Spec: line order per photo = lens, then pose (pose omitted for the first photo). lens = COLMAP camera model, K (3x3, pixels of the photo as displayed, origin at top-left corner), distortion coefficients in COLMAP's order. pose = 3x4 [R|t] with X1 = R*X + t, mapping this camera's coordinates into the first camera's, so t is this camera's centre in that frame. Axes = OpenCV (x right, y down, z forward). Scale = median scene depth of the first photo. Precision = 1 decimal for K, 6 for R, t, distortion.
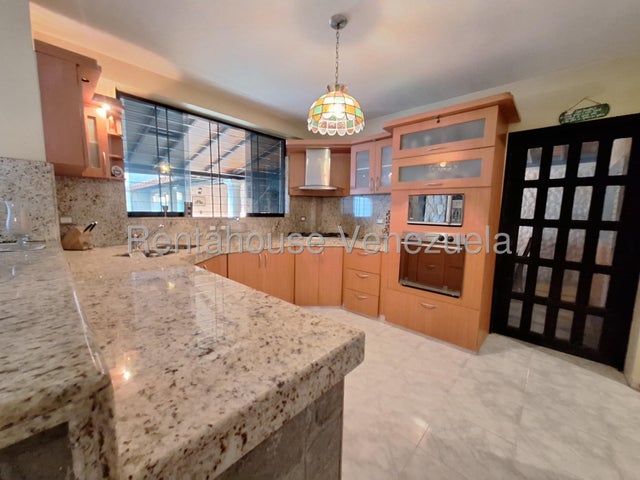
lens RADIAL K [[255.6, 0, 326.0], [0, 255.6, 238.9], [0, 0, 1]] dist [-0.000876, -0.000006]
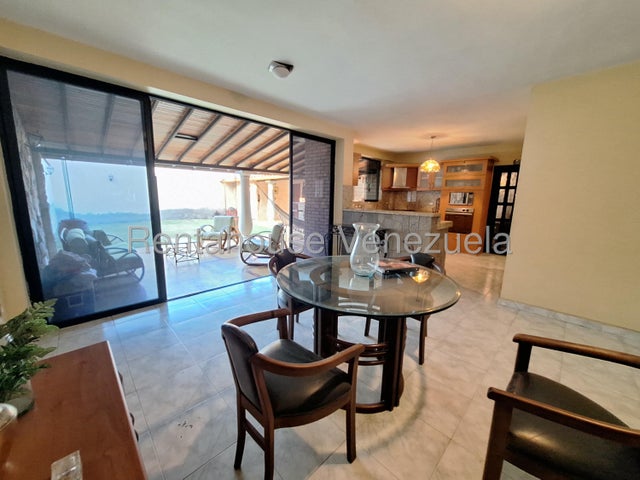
lens RADIAL K [[255.6, 0, 317.1], [0, 255.6, 238.8], [0, 0, 1]] dist [-0.000876, -0.000006]
pose [[0.999043, 0.008970, -0.042800, -0.796565], [-0.006773, 0.998665, 0.051210, 0.147926], [0.043202, -0.050871, 0.997770, -1.434594]]
